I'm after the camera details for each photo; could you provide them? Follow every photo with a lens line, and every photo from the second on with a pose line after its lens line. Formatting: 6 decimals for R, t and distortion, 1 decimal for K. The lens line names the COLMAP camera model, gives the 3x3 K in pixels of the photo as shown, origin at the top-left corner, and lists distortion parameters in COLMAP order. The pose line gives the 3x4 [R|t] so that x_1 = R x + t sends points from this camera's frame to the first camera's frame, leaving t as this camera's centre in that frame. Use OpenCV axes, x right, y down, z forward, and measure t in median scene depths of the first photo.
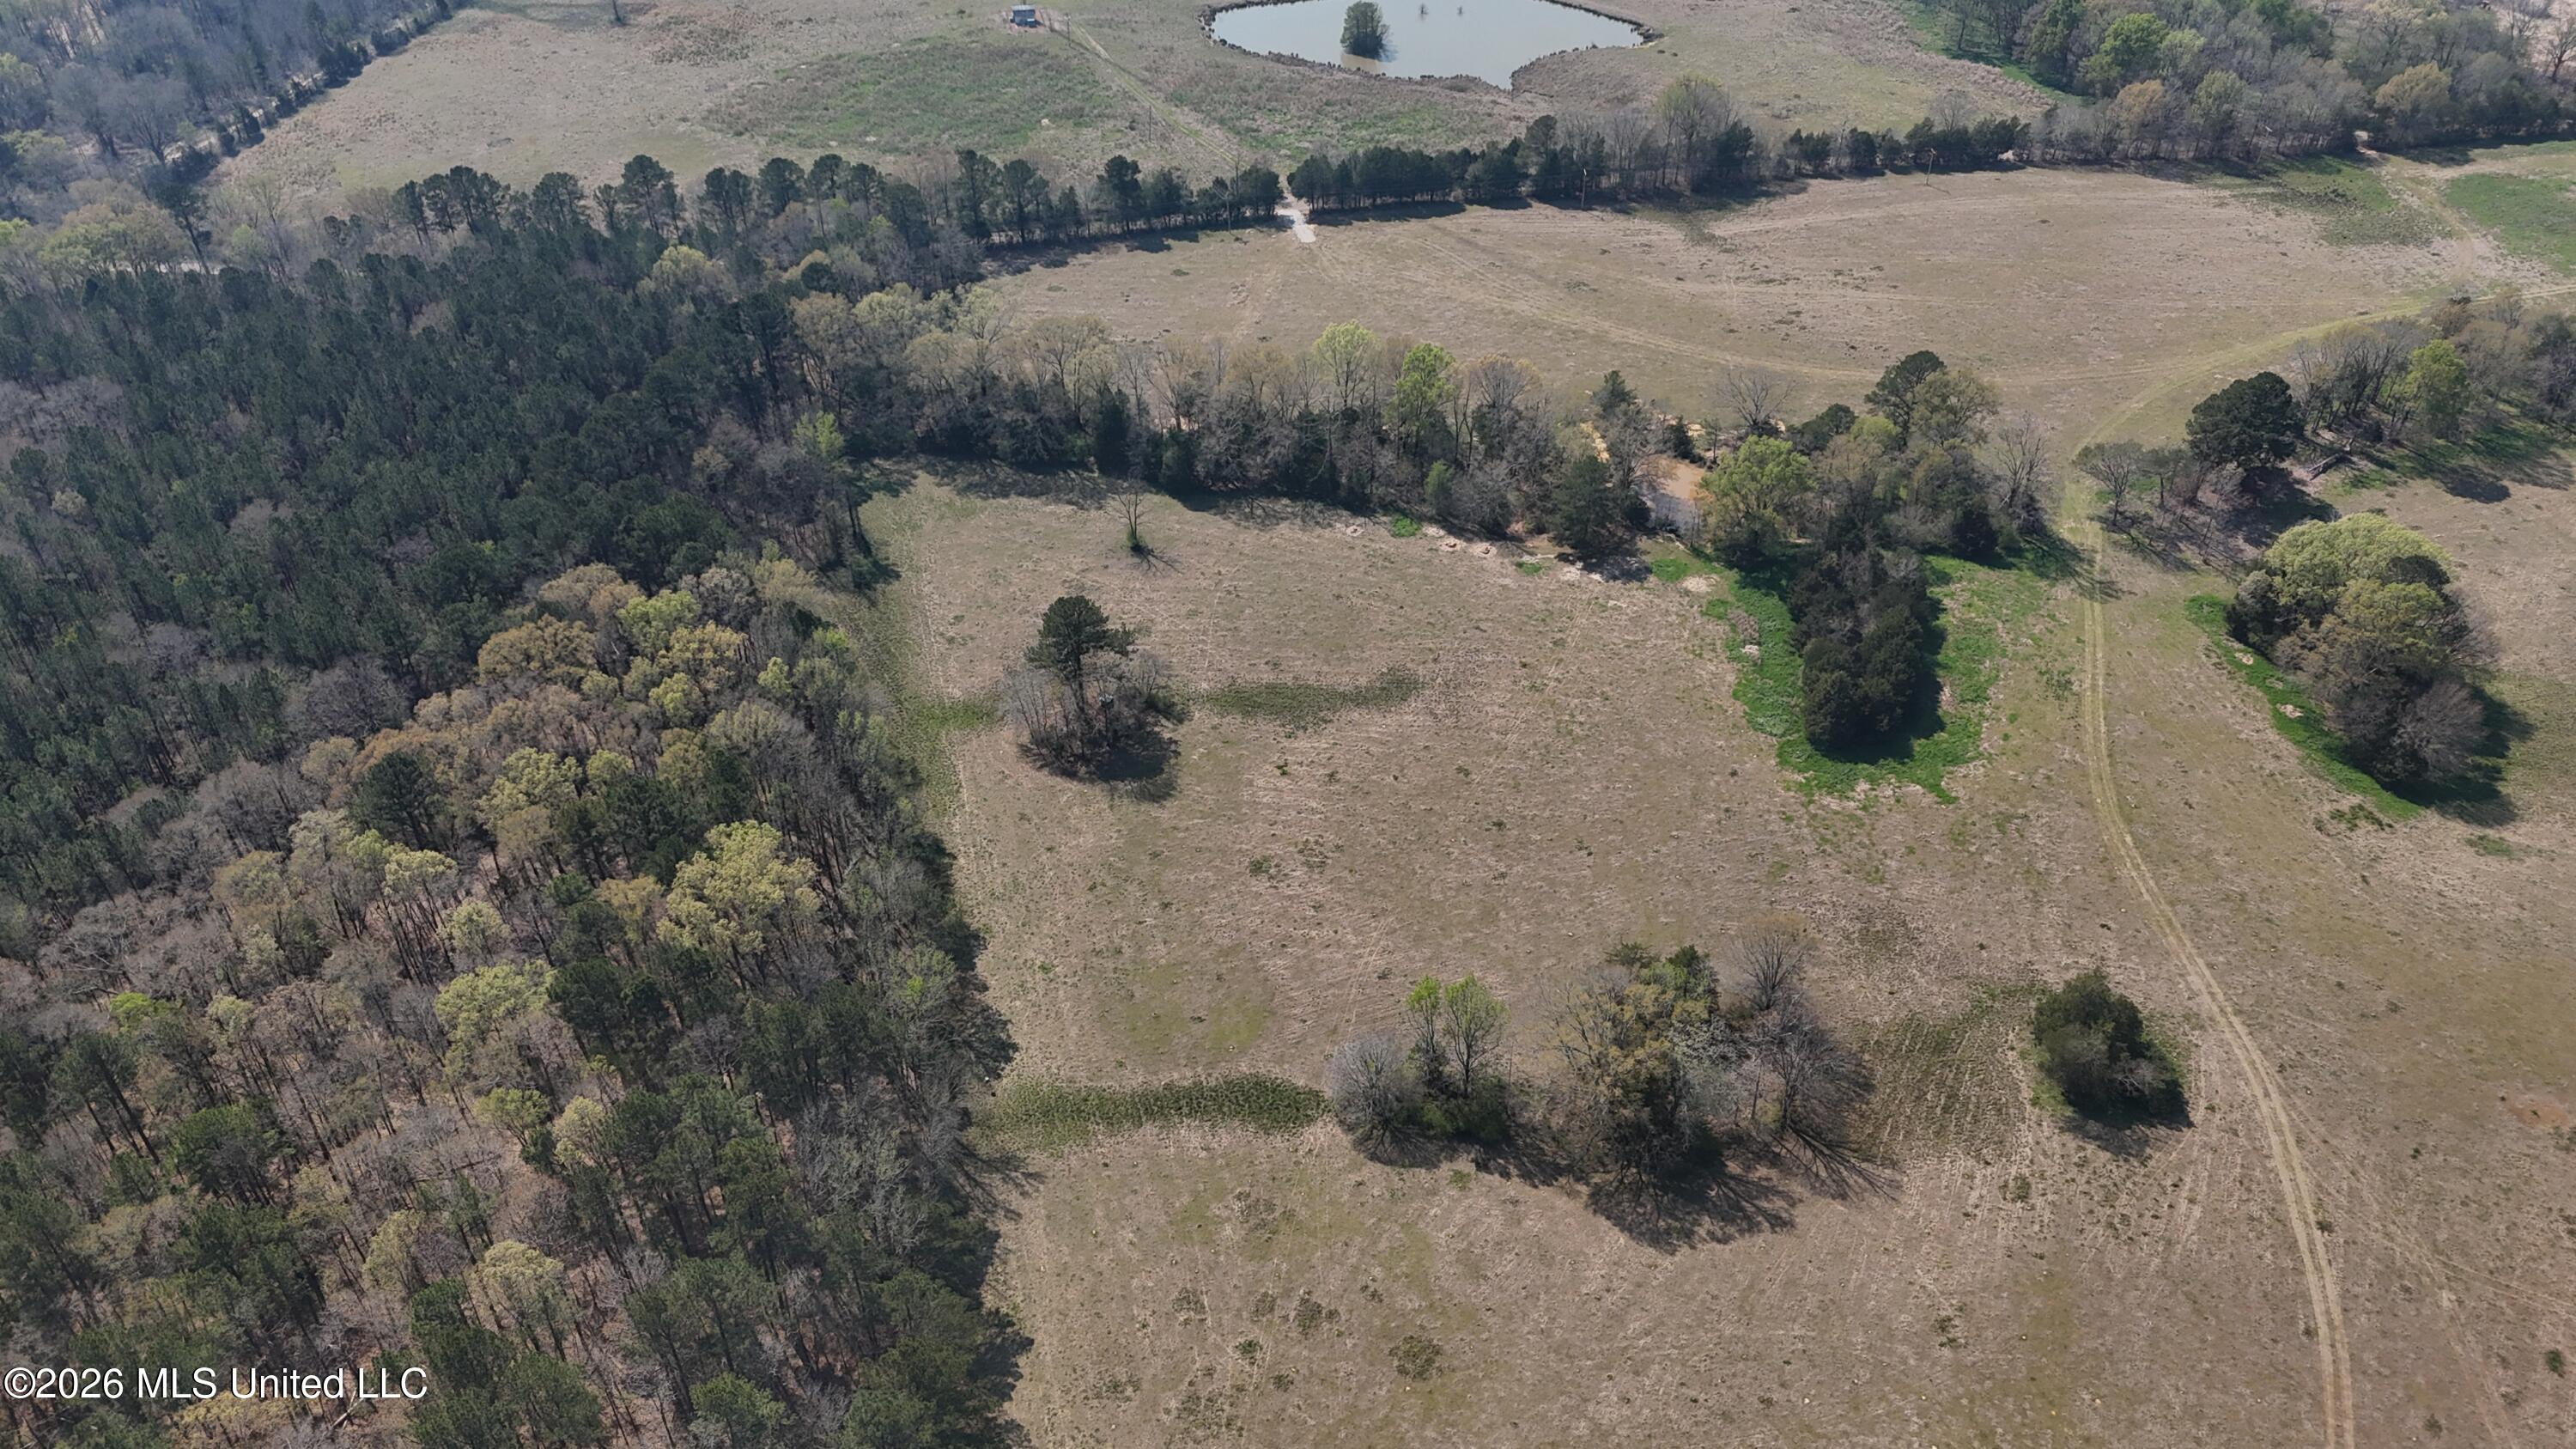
lens RADIAL K [[1886.0, 0, 1288.0], [0, 1886.0, 724.5], [0, 0, 1]] dist [0.138060, -0.272076]
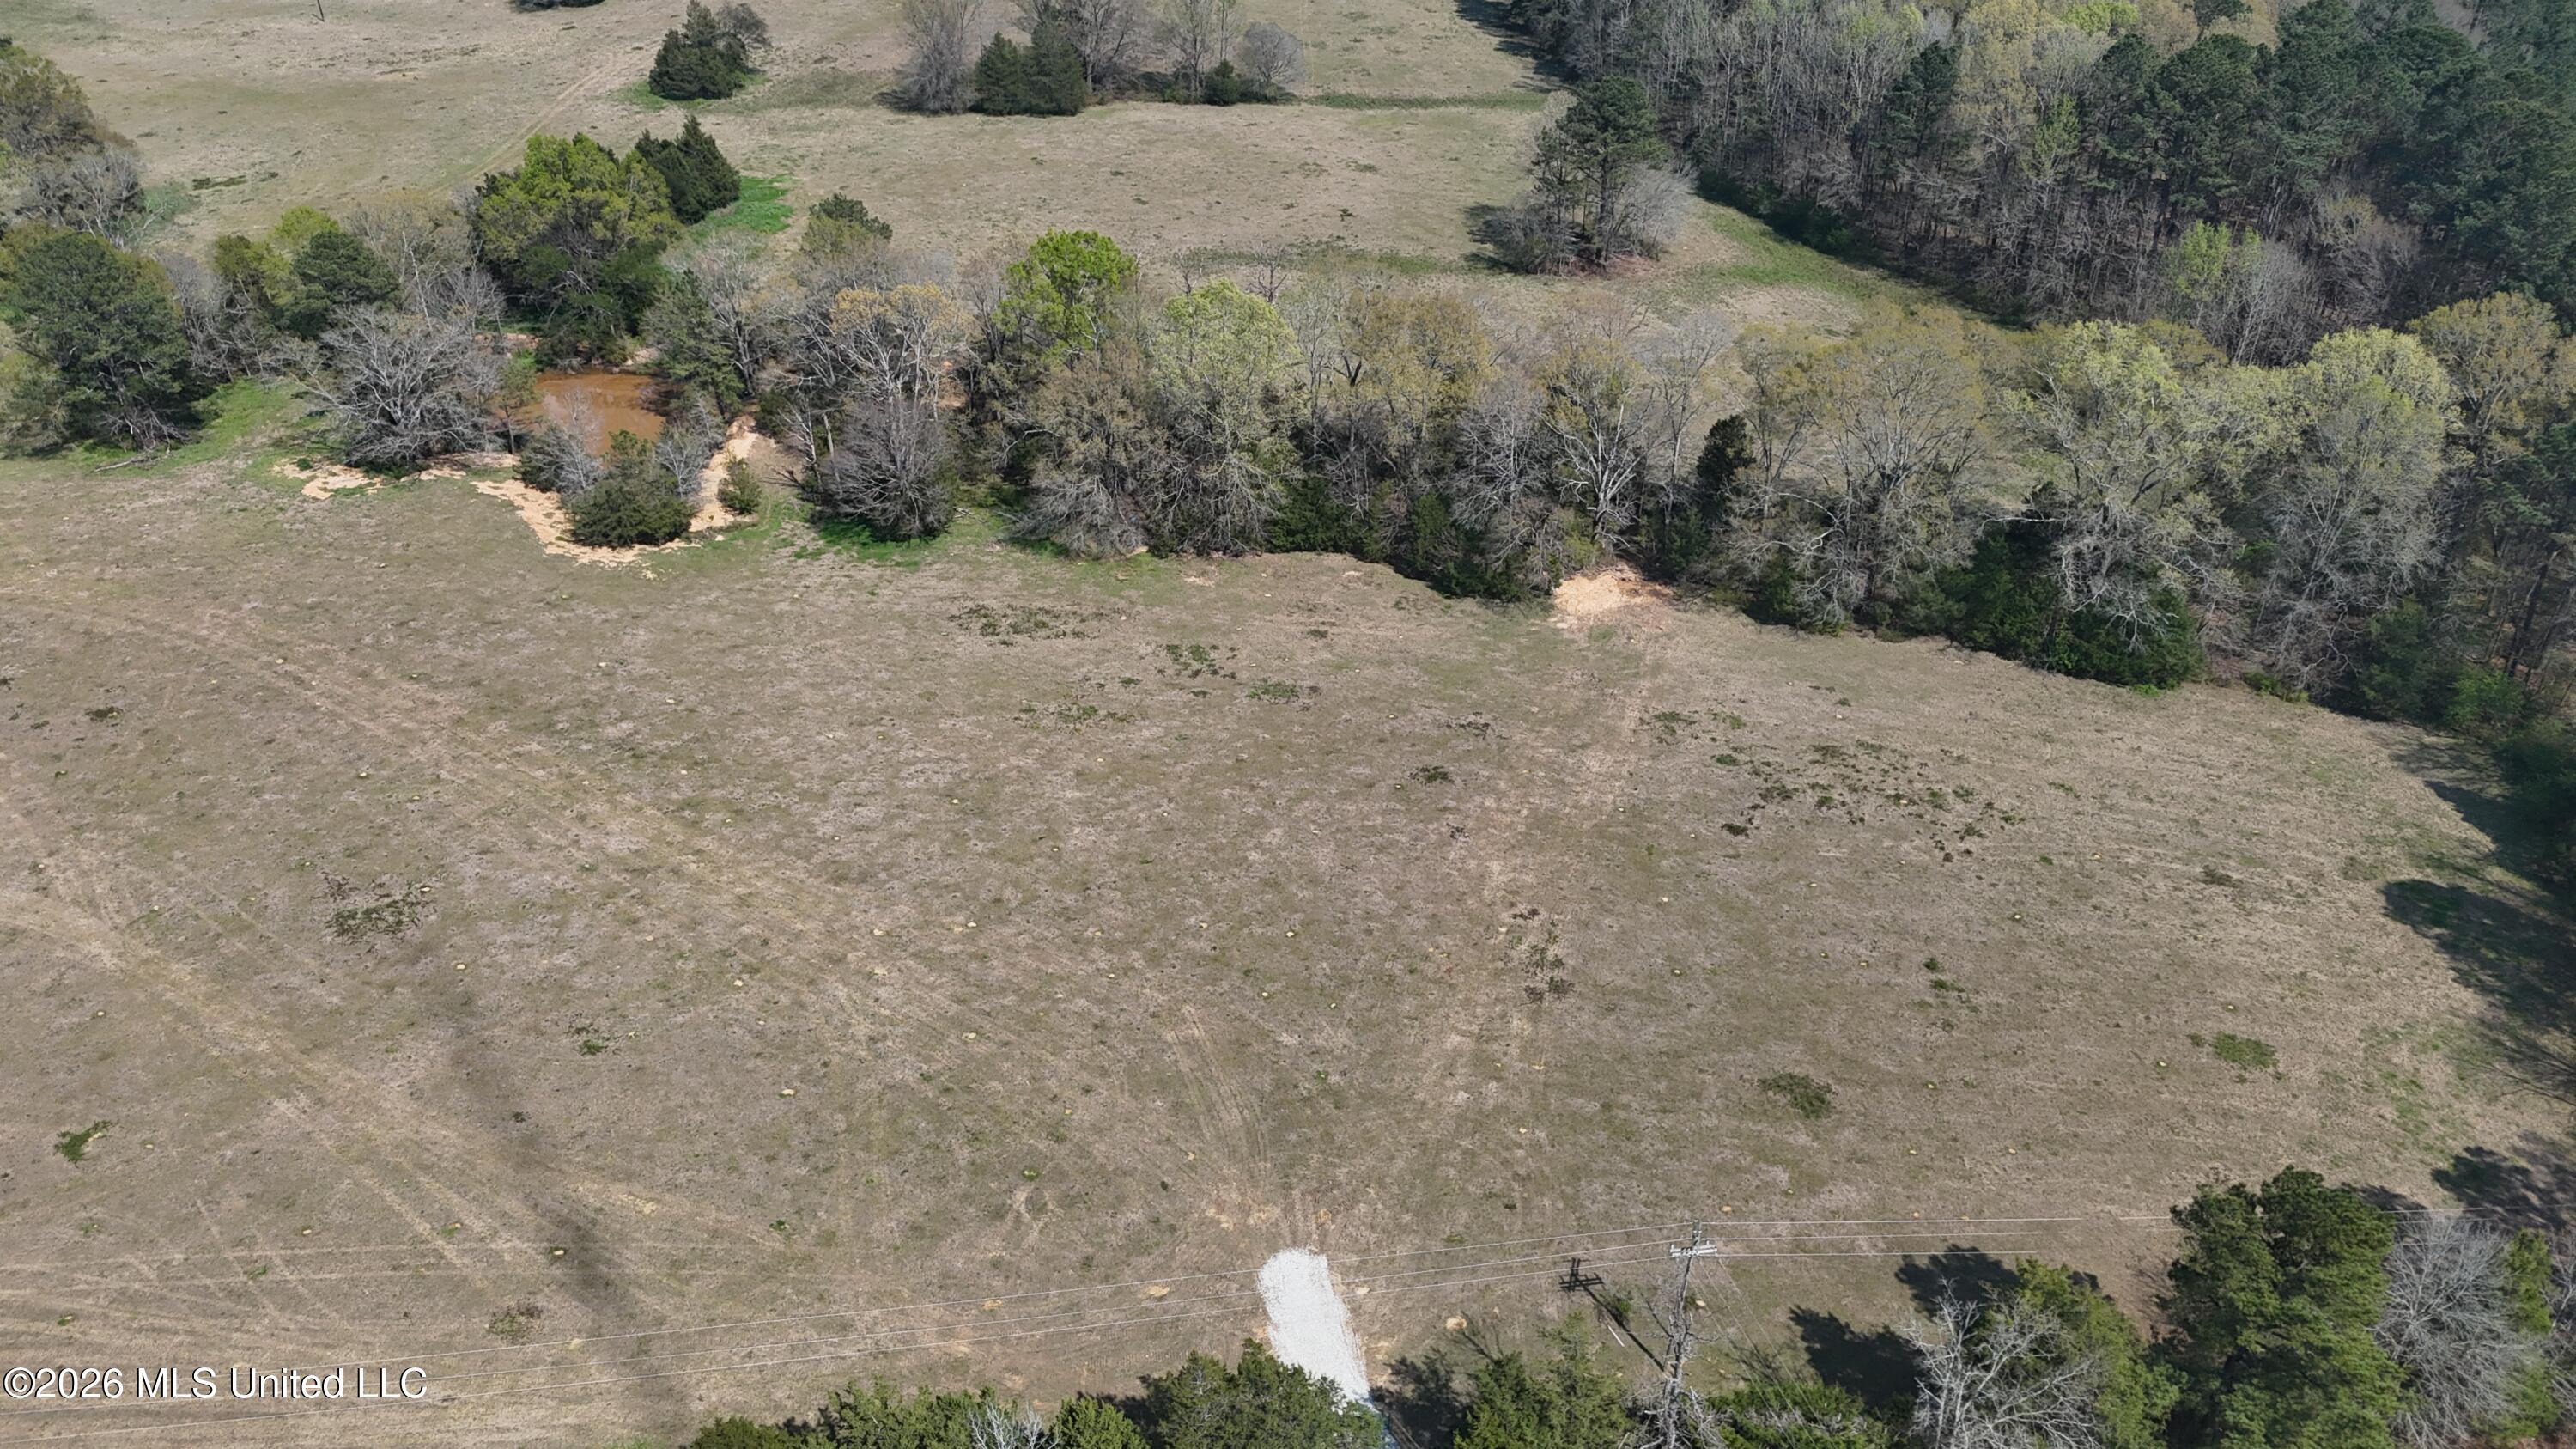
lens RADIAL K [[1892.0, 0, 1288.0], [0, 1892.0, 724.5], [0, 0, 1]] dist [0.085037, -0.083061]
pose [[-0.999862, 0.004780, 0.015915, 0.009213], [0.016599, 0.332392, 0.942995, -0.583875], [-0.000782, 0.943129, -0.332426, 1.215173]]
